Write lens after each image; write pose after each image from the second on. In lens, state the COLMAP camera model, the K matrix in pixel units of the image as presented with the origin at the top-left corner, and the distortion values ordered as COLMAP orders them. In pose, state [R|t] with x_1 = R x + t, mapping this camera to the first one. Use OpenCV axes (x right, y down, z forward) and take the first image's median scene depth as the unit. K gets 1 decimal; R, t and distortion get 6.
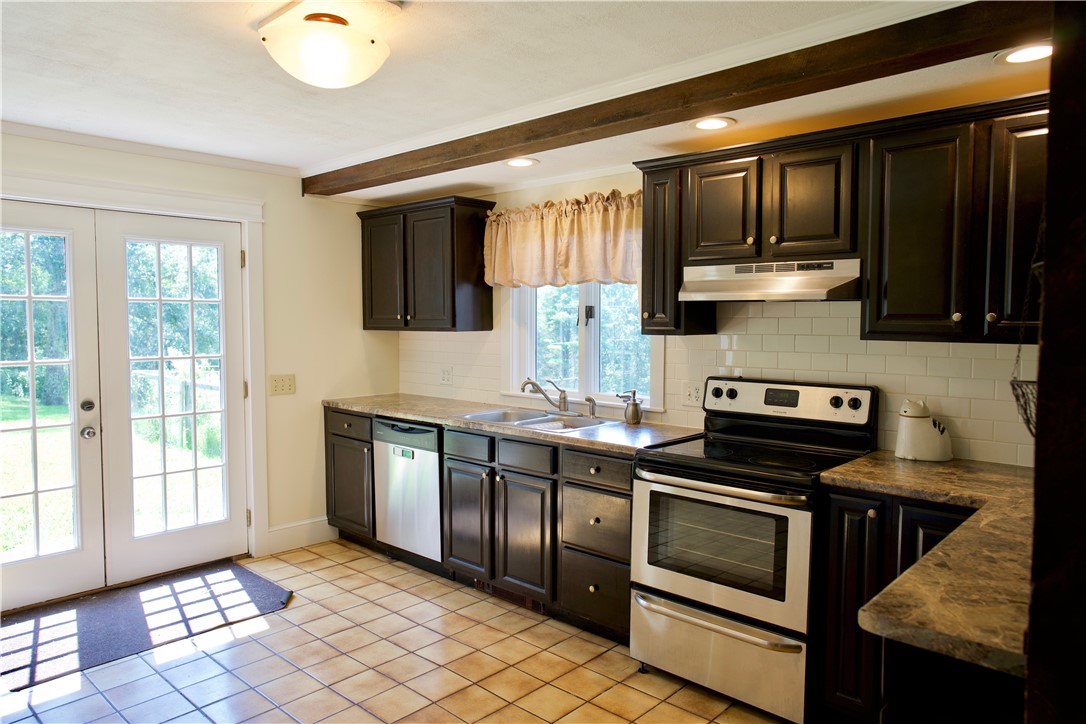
lens RADIAL K [[718.2, 0, 543.0], [0, 718.2, 362.0], [0, 0, 1]] dist [-0.047424, 0.052038]
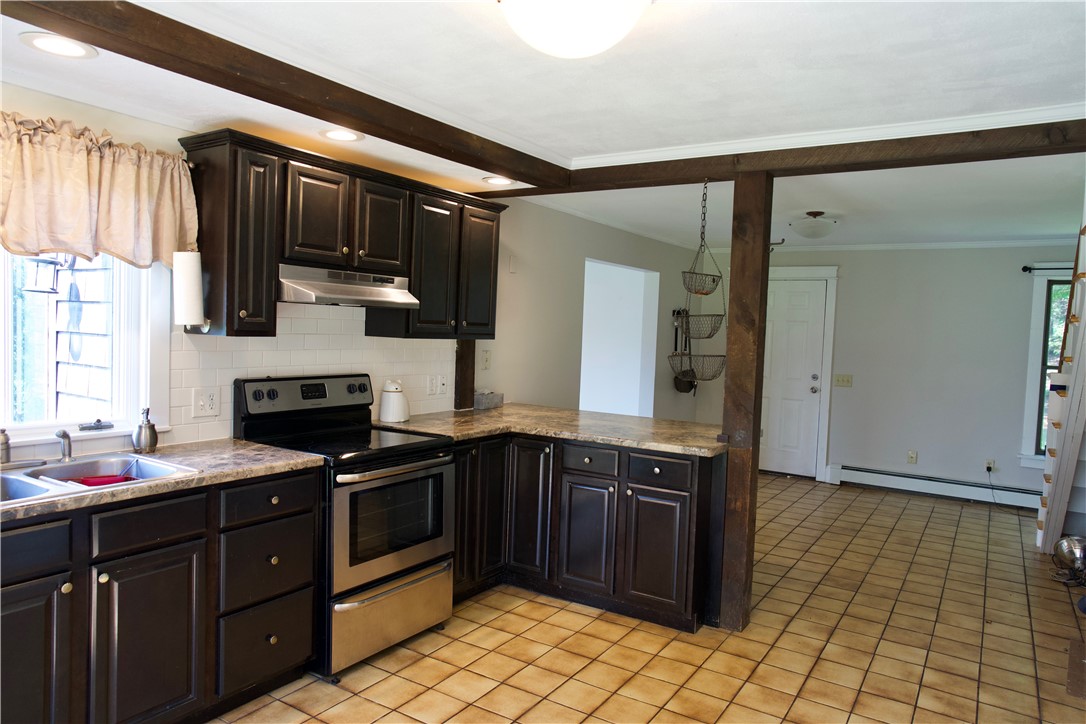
lens RADIAL K [[718.2, 0, 543.0], [0, 718.2, 362.0], [0, 0, 1]] dist [-0.047424, 0.052038]
pose [[-0.168109, -0.059854, 0.983950, -0.863987], [0.023273, 0.997636, 0.064663, -0.061860], [-0.985494, 0.033770, -0.166319, 0.888385]]
